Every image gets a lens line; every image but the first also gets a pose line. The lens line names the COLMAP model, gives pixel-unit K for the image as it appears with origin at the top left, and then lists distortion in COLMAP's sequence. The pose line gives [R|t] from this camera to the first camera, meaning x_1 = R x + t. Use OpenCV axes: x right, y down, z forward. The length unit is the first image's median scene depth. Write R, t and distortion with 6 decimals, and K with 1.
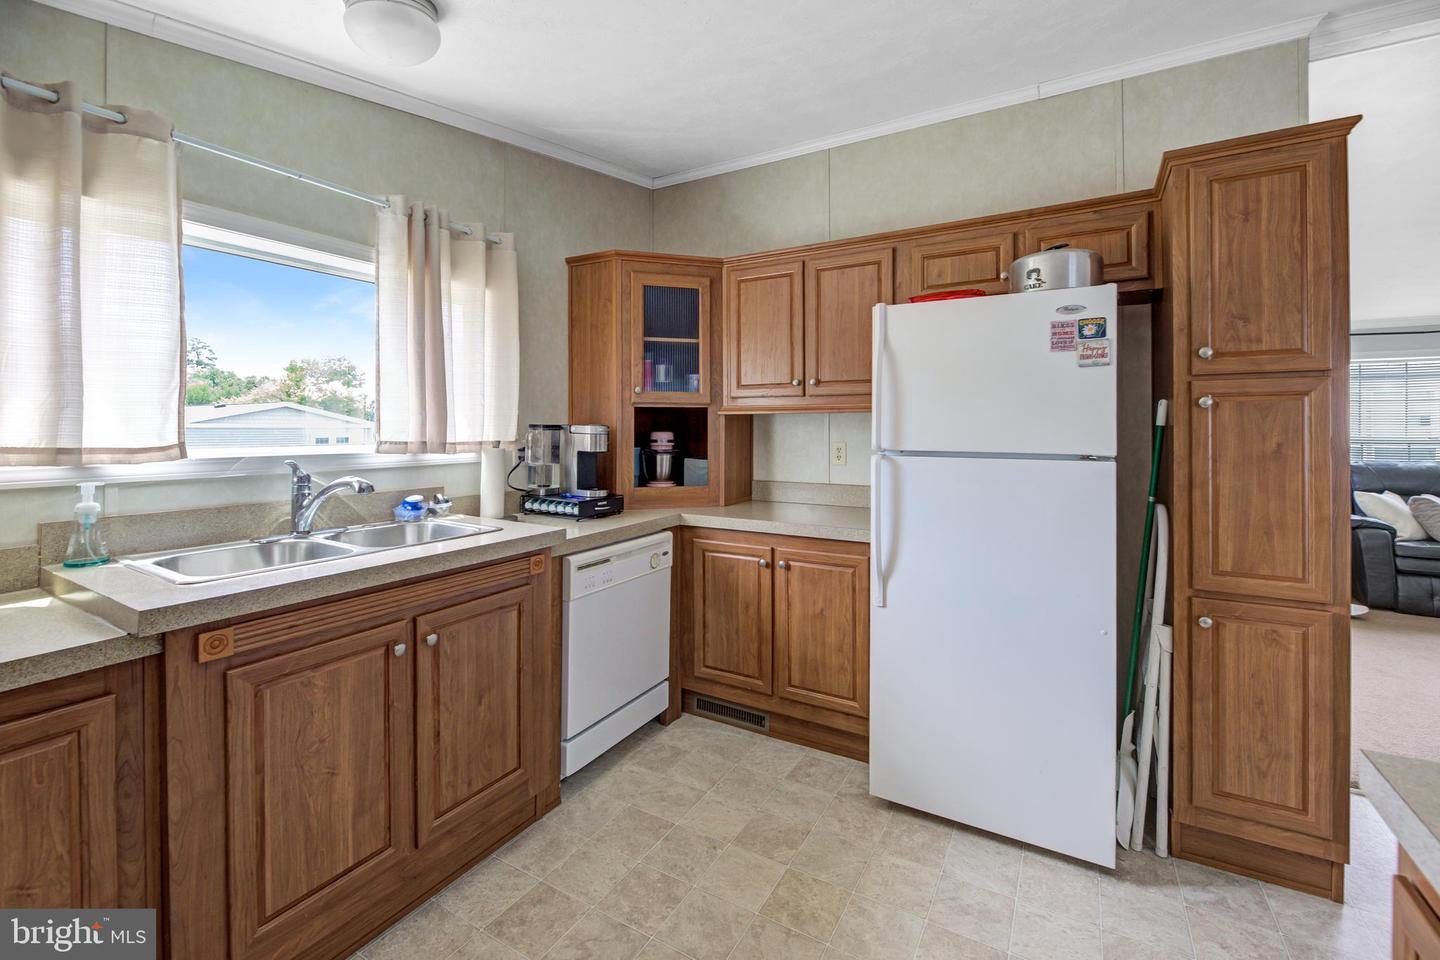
lens RADIAL K [[609.3, 0, 724.3], [0, 609.3, 424.1], [0, 0, 1]] dist [-0.000756, -0.000248]
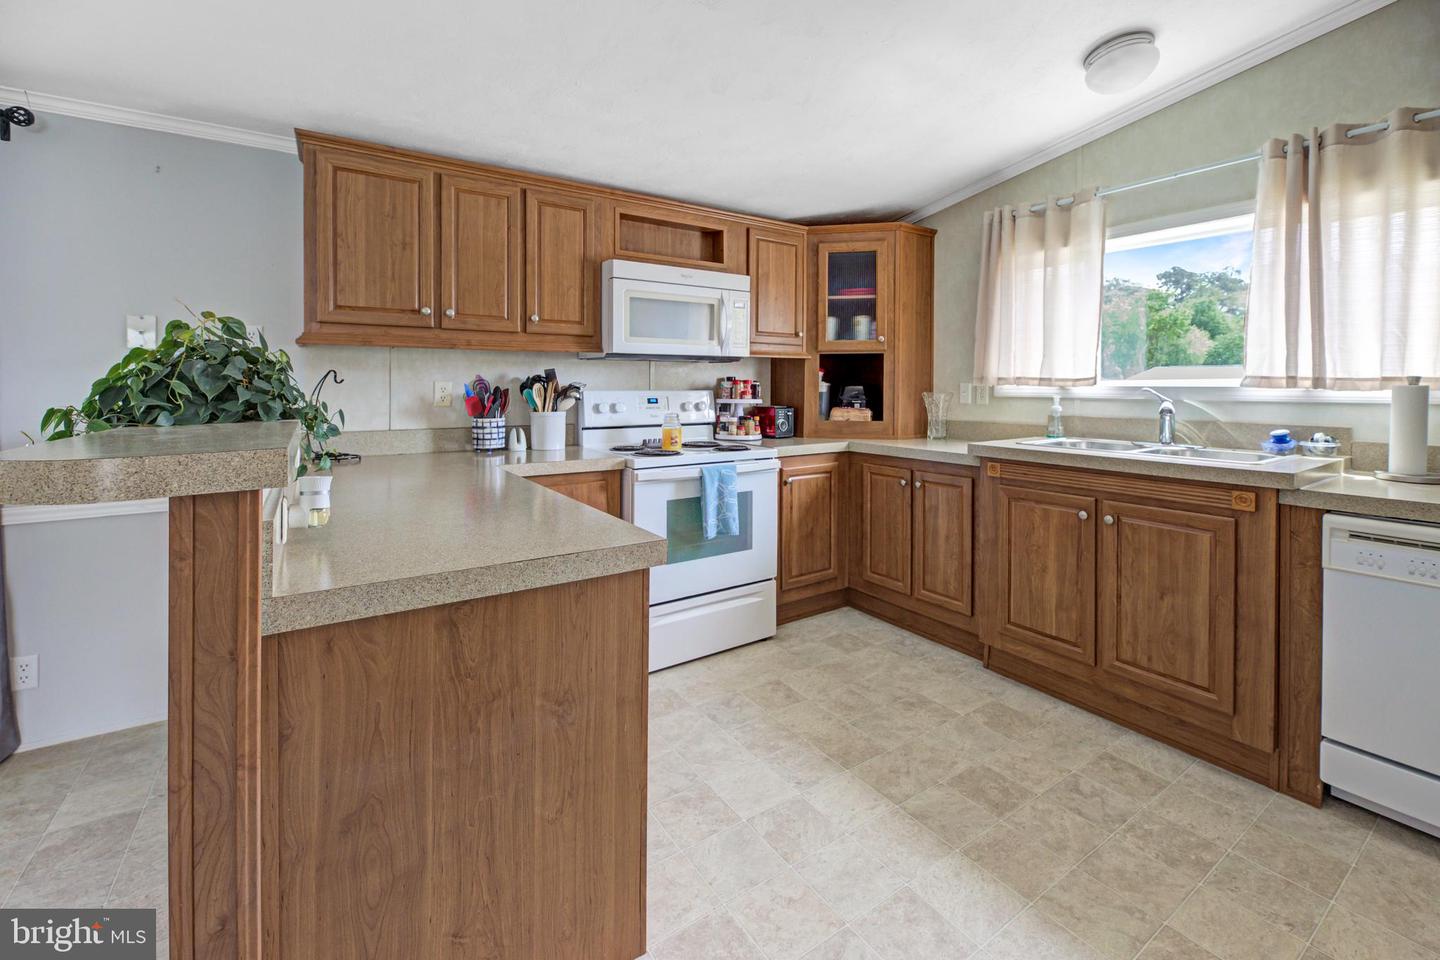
lens RADIAL K [[608.8, 0, 728.3], [0, 608.8, 398.3], [0, 0, 1]] dist [-0.001788, -0.000863]
pose [[-0.435492, 0.012567, -0.900105, 1.038405], [-0.003283, 0.999874, 0.015549, 0.068141], [0.900186, 0.009726, -0.435396, 0.799009]]
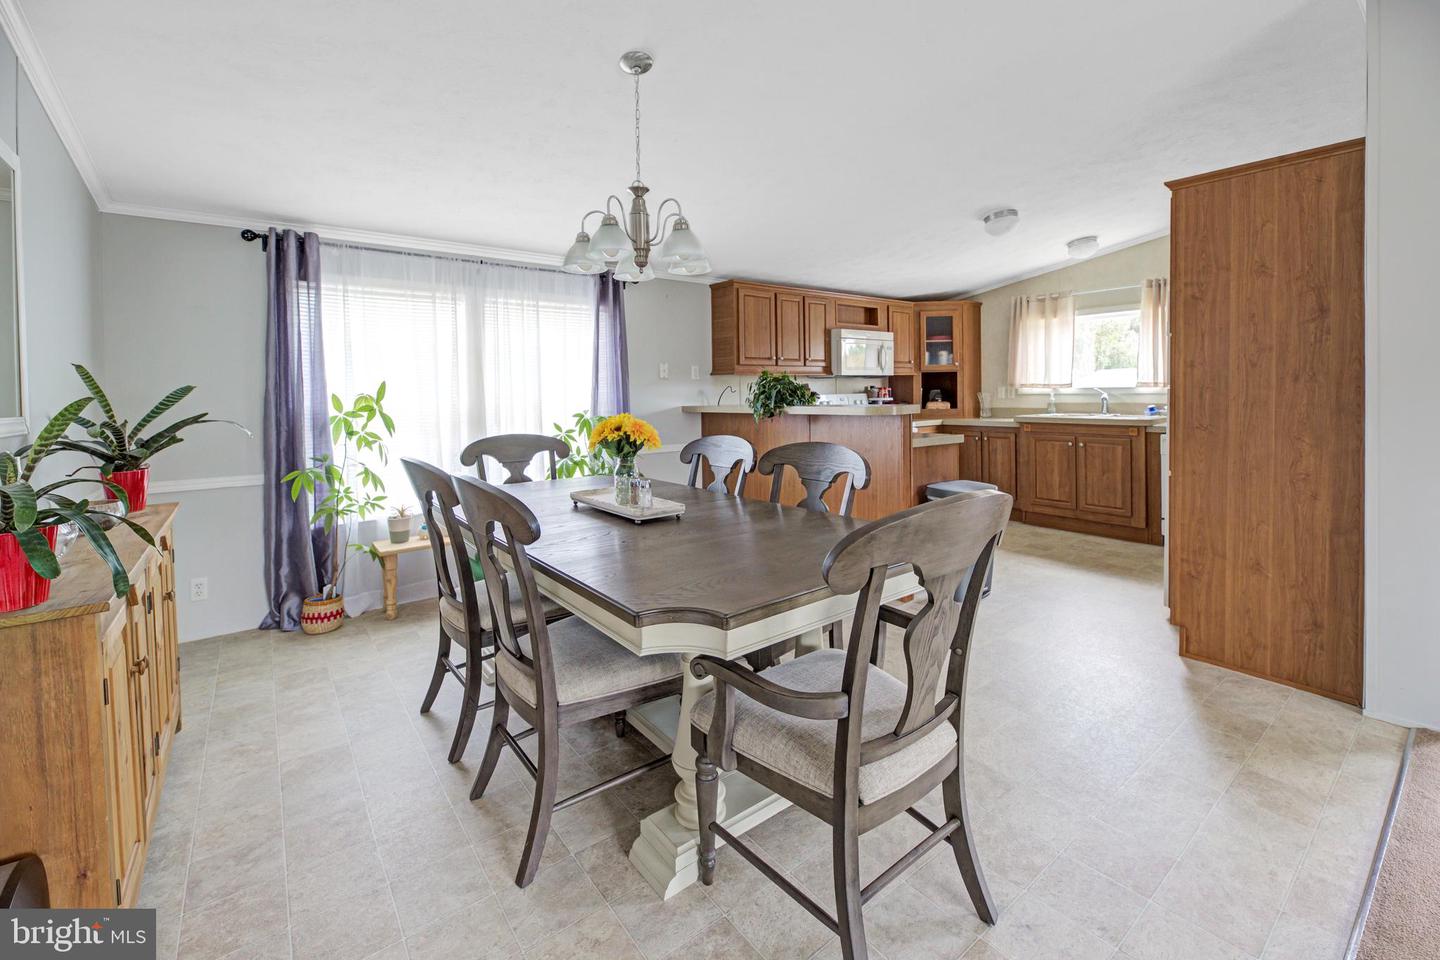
lens RADIAL K [[617.5, 0, 724.2], [0, 617.5, 408.0], [0, 0, 1]] dist [-0.002088, -0.000303]
pose [[-0.375975, 0.025302, -0.926284, 3.011150], [0.014907, 0.999663, 0.021256, 0.068497], [0.926510, -0.005817, -0.376225, 0.479703]]
